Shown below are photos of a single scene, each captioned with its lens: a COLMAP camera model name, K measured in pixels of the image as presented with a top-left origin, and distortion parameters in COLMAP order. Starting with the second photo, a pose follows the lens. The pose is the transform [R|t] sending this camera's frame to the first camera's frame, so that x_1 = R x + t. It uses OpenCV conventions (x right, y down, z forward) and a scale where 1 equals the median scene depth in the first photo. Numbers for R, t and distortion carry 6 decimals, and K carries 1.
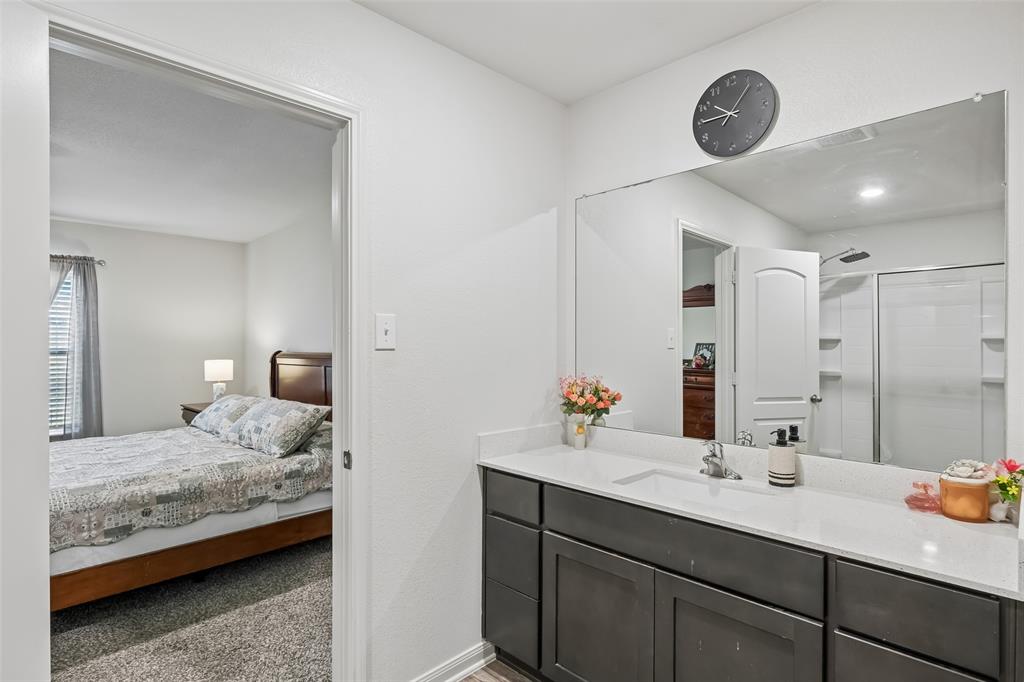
lens RADIAL K [[509.7, 0, 516.6], [0, 509.7, 345.6], [0, 0, 1]] dist [0.002599, 0.001030]
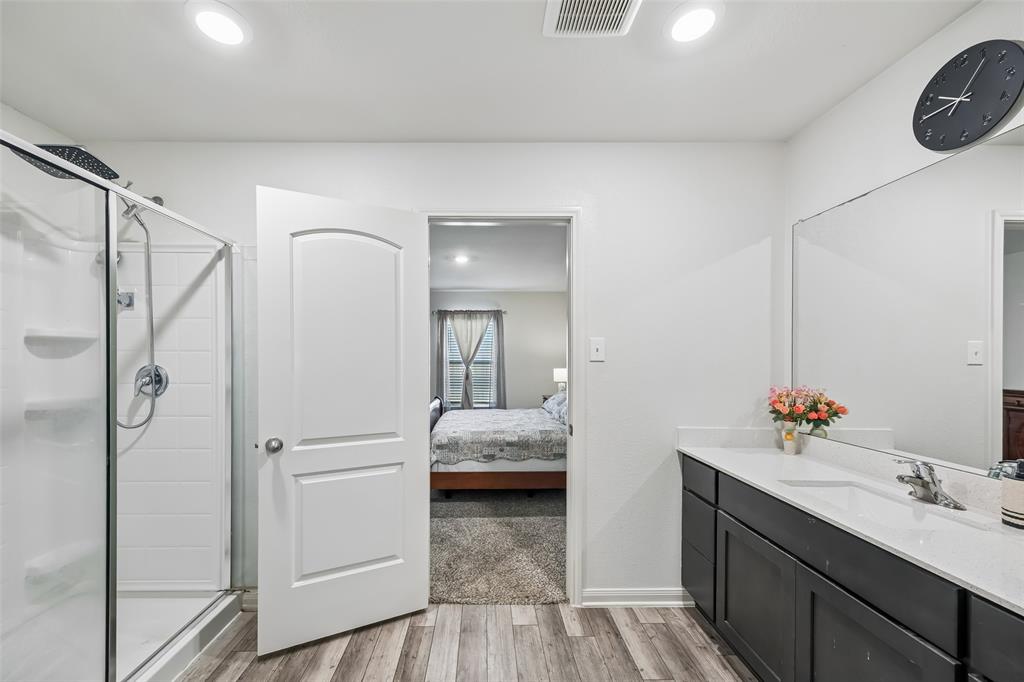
lens RADIAL K [[398.8, 0, 506.3], [0, 398.8, 361.2], [0, 0, 1]] dist [0.002237, 0.000309]
pose [[0.735497, 0.006559, -0.677497, 0.275341], [-0.004158, 0.999978, 0.005167, 0.001322], [0.677516, -0.000983, 0.735508, -0.044532]]
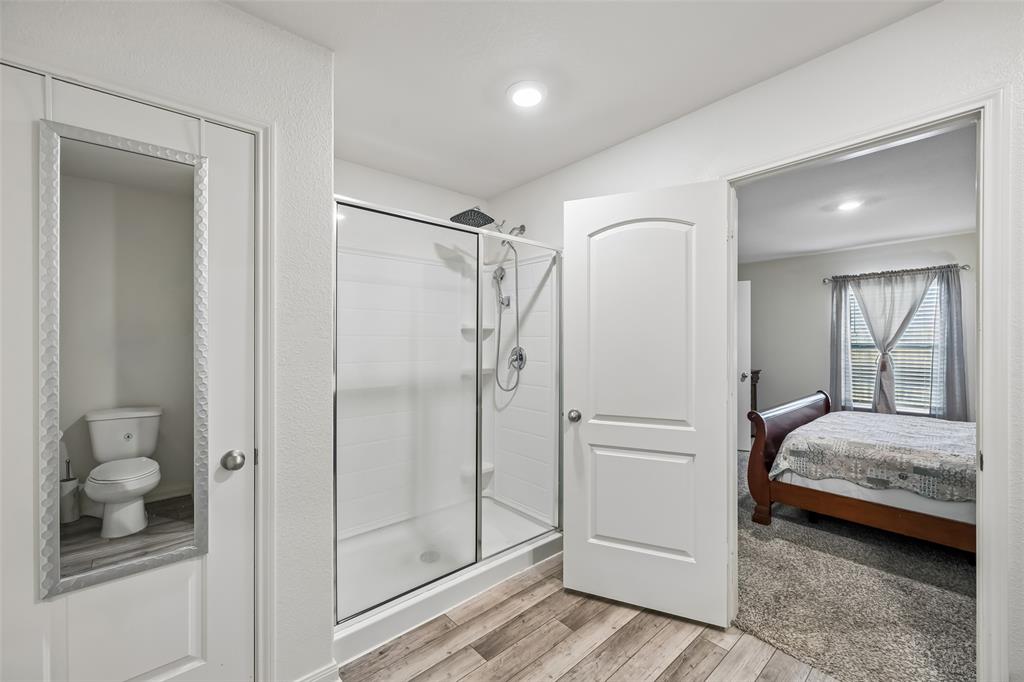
lens RADIAL K [[427.1, 0, 506.9], [0, 427.1, 339.6], [0, 0, 1]] dist [0.004539, -0.000620]
pose [[-0.067710, -0.001684, -0.997704, 0.407120], [-0.000719, 0.999998, -0.001639, -0.002940], [0.997705, 0.000606, -0.067711, 0.119643]]
